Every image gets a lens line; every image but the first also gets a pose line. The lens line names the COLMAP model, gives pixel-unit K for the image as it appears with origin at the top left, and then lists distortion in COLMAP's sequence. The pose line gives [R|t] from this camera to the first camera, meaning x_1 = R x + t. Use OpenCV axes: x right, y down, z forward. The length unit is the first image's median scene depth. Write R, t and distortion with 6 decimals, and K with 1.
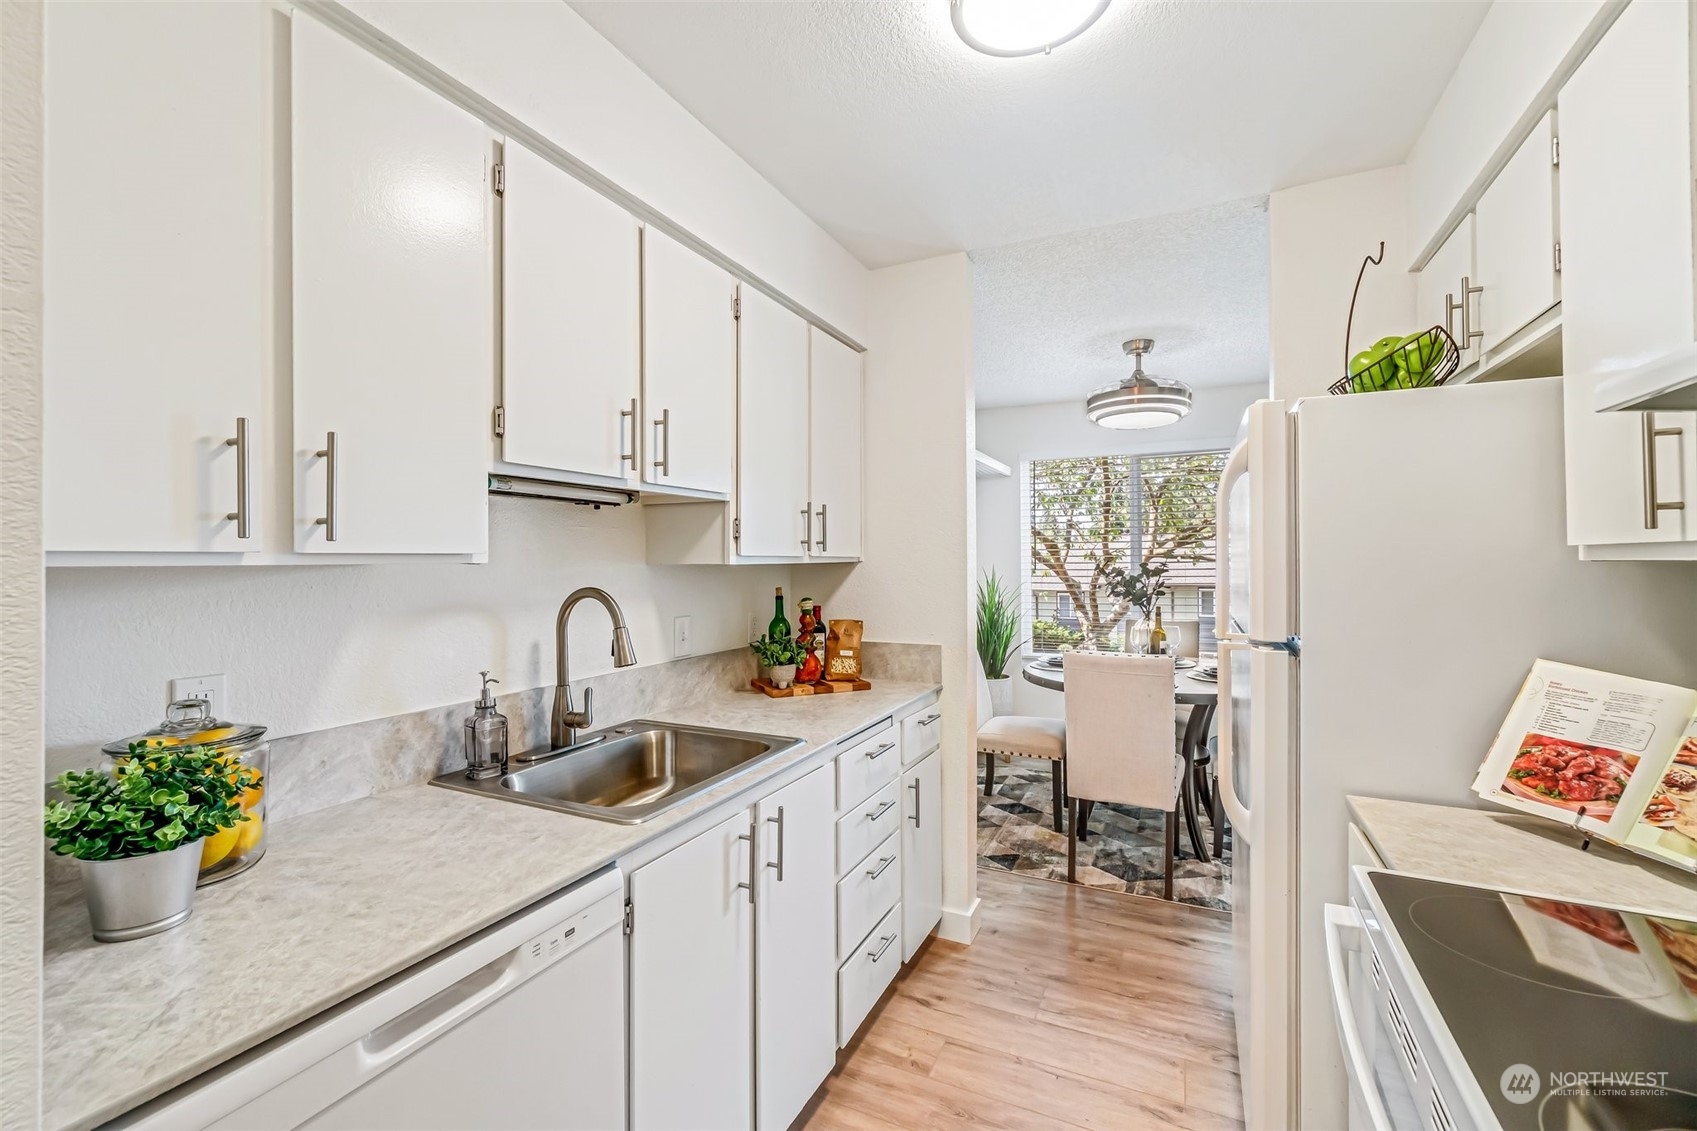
lens RADIAL K [[727.7, 0, 849.2], [0, 727.7, 558.6], [0, 0, 1]] dist [-0.012258, 0.001427]
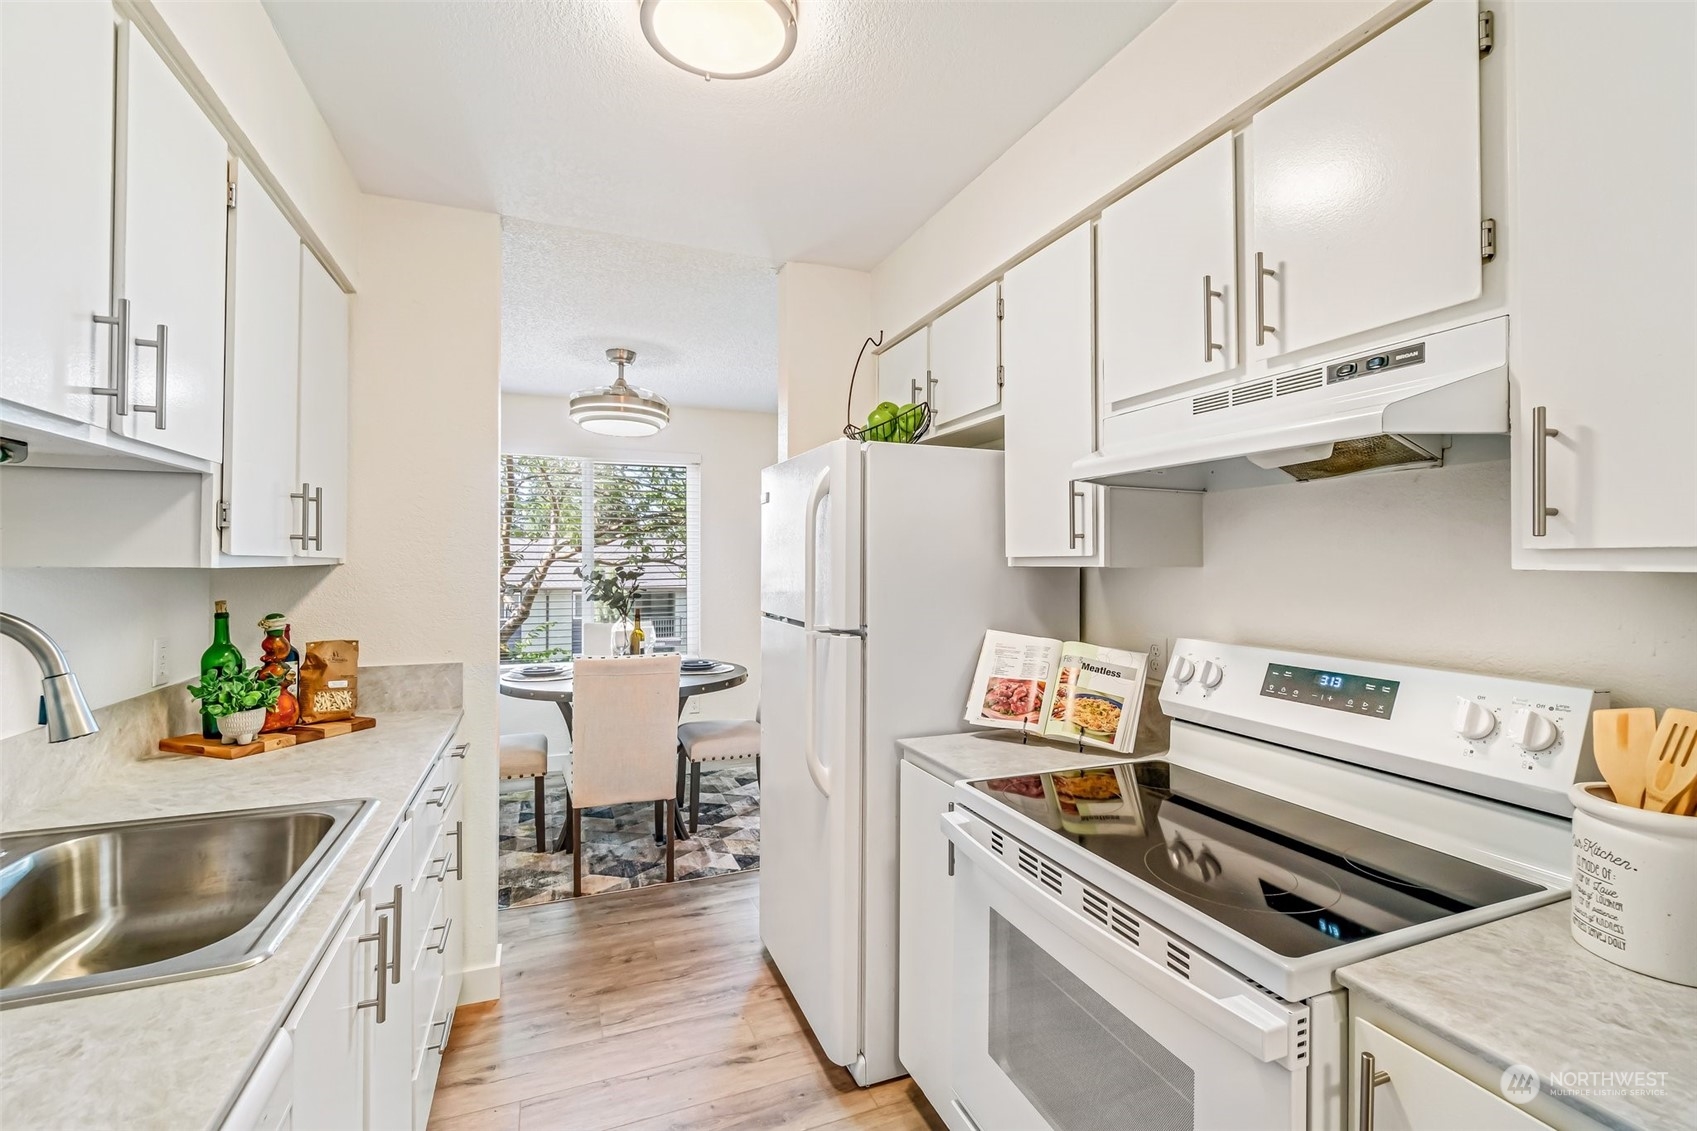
lens RADIAL K [[727.7, 0, 884.3], [0, 727.7, 558.3], [0, 0, 1]] dist [-0.012258, 0.001427]
pose [[0.658809, 0.011453, 0.752223, -0.209507], [-0.007381, 0.999934, -0.008761, 0.000277], [-0.752274, 0.000220, 0.658851, 0.072073]]
